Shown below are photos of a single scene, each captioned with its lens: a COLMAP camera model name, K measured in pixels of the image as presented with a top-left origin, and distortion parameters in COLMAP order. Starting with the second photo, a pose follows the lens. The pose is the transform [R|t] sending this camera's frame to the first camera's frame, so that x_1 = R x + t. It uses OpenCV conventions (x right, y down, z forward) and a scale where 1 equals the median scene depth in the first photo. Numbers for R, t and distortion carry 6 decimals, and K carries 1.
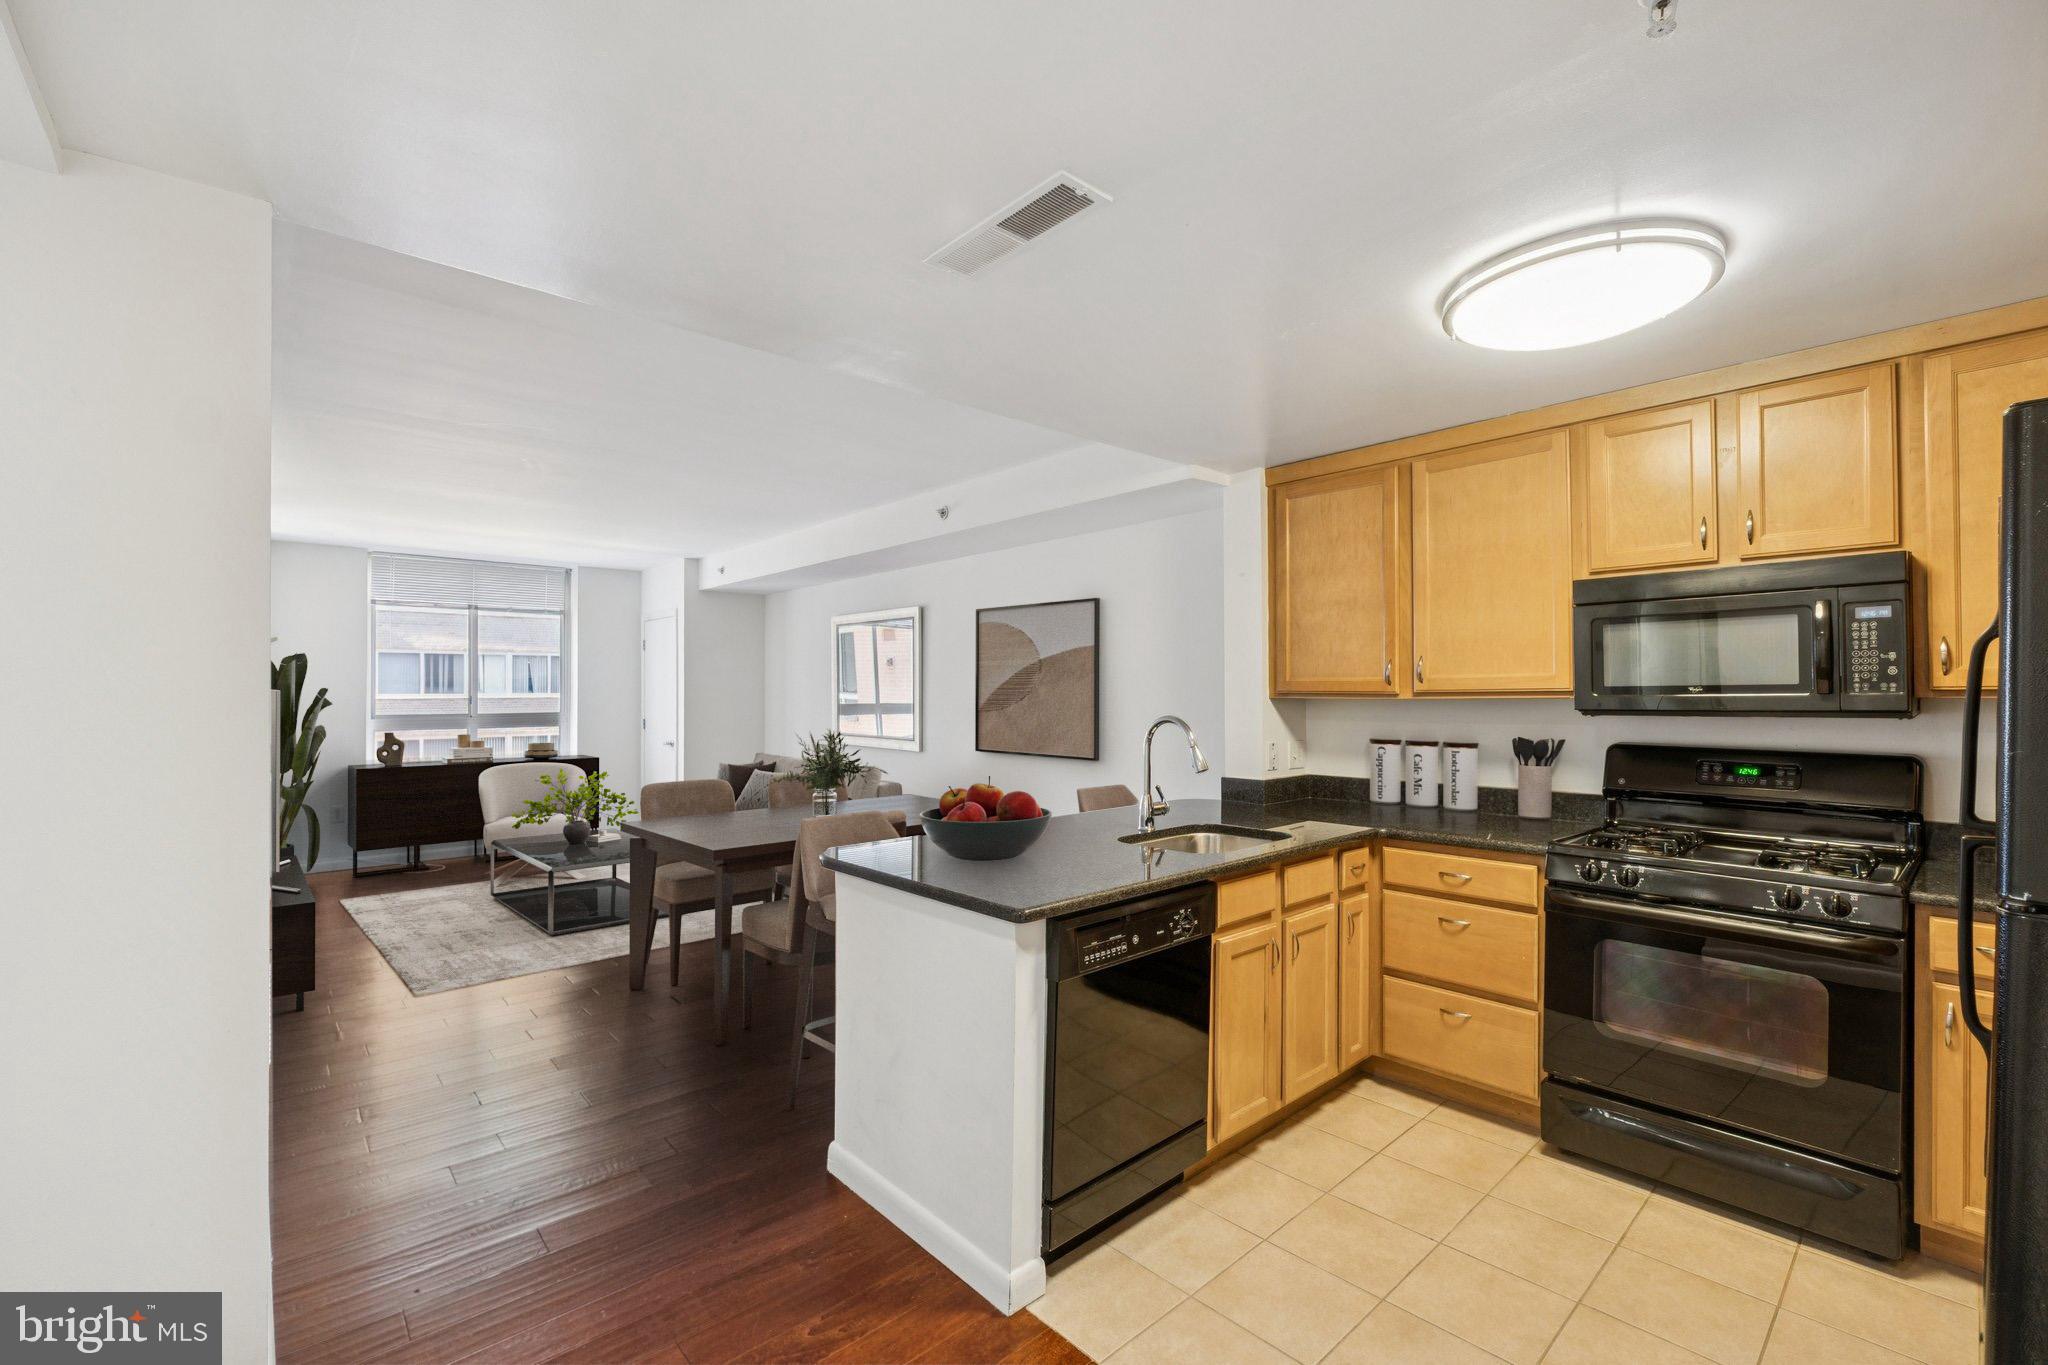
lens RADIAL K [[865.1, 0, 1016.3], [0, 865.1, 685.1], [0, 0, 1]] dist [-0.010514, 0.000032]
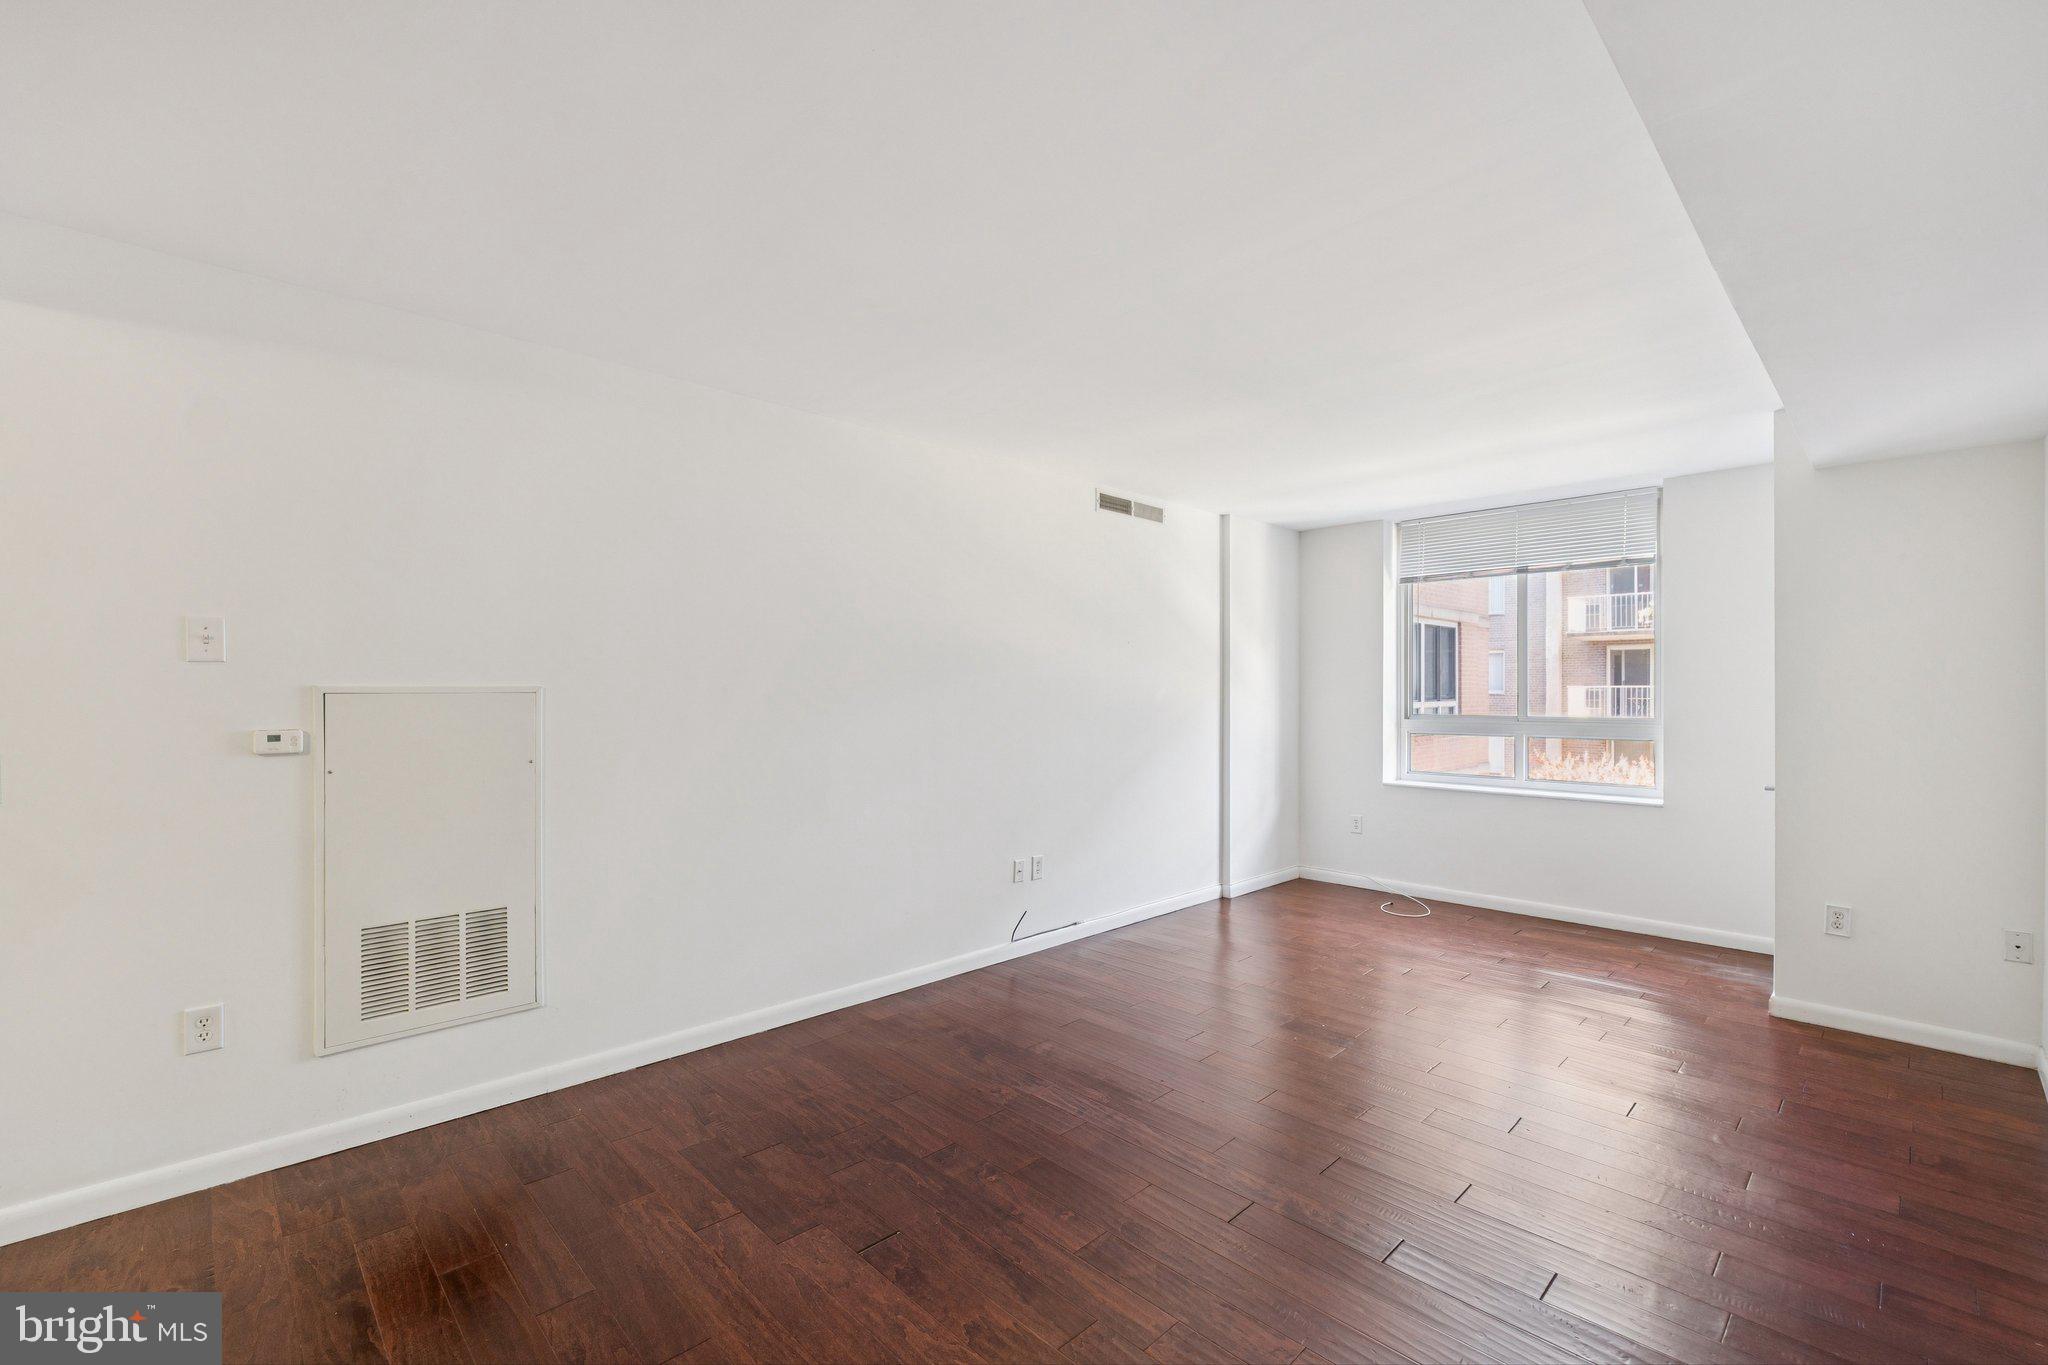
lens RADIAL K [[860.7, 0, 1003.5], [0, 860.7, 680.3], [0, 0, 1]] dist [-0.010749, -0.000055]
pose [[0.036979, -0.006966, -0.999292, 0.213920], [0.007677, 0.999948, -0.006687, 0.012689], [0.999287, -0.007424, 0.037031, 1.417692]]
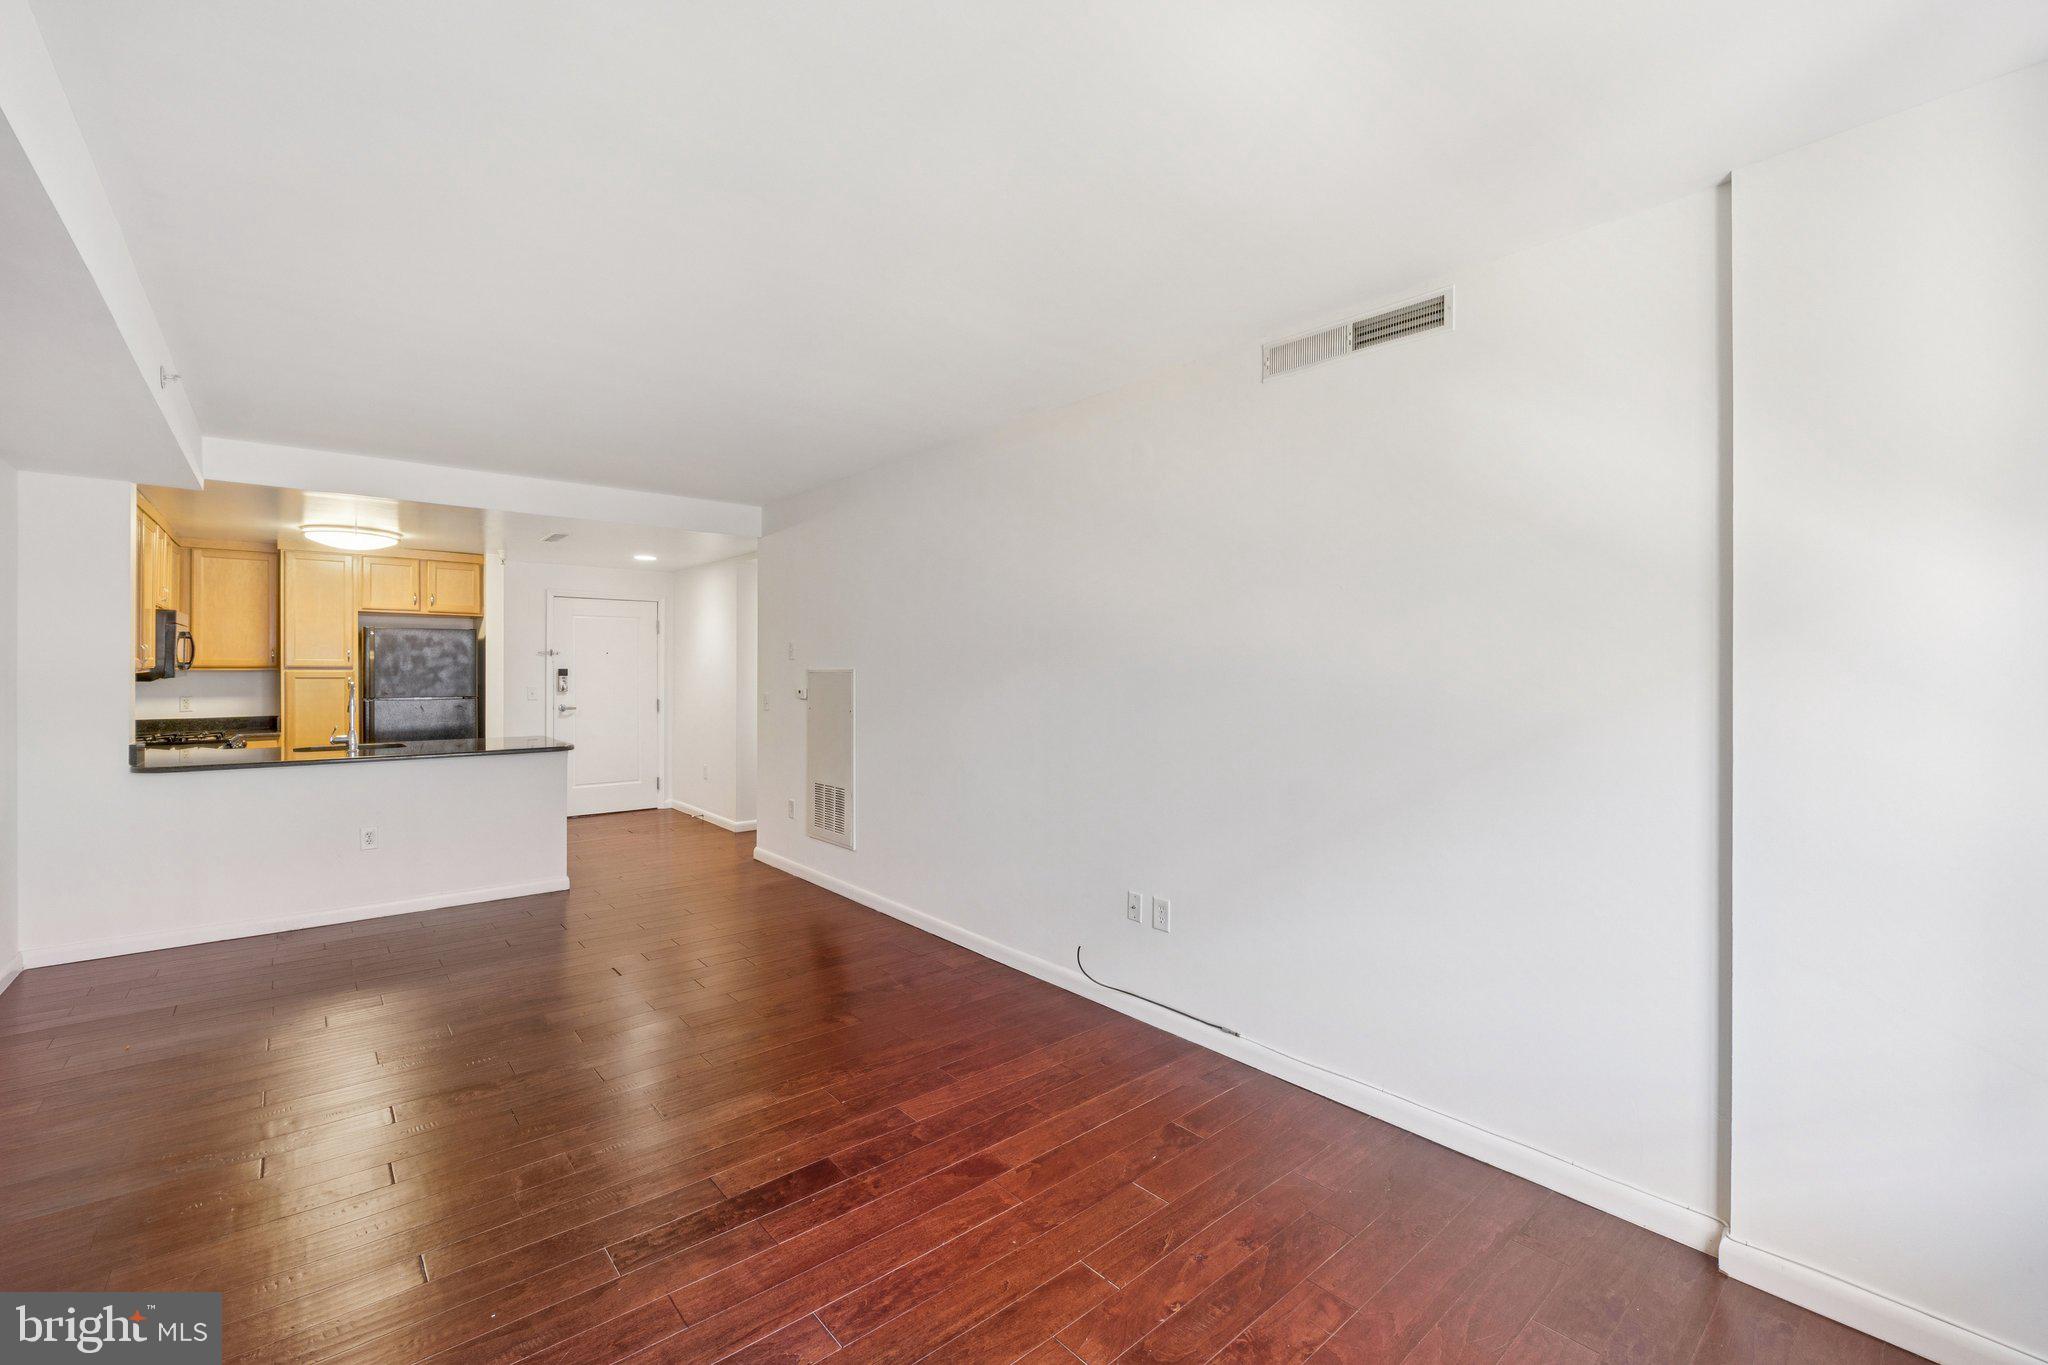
lens RADIAL K [[859.6, 0, 1026.5], [0, 859.6, 676.4], [0, 0, 1]] dist [-0.009337, 0.000012]
pose [[-0.999983, -0.000204, 0.005746, -1.156463], [-0.000210, 1.000000, -0.000914, 0.025593], [-0.005746, -0.000915, -0.999983, 2.665347]]
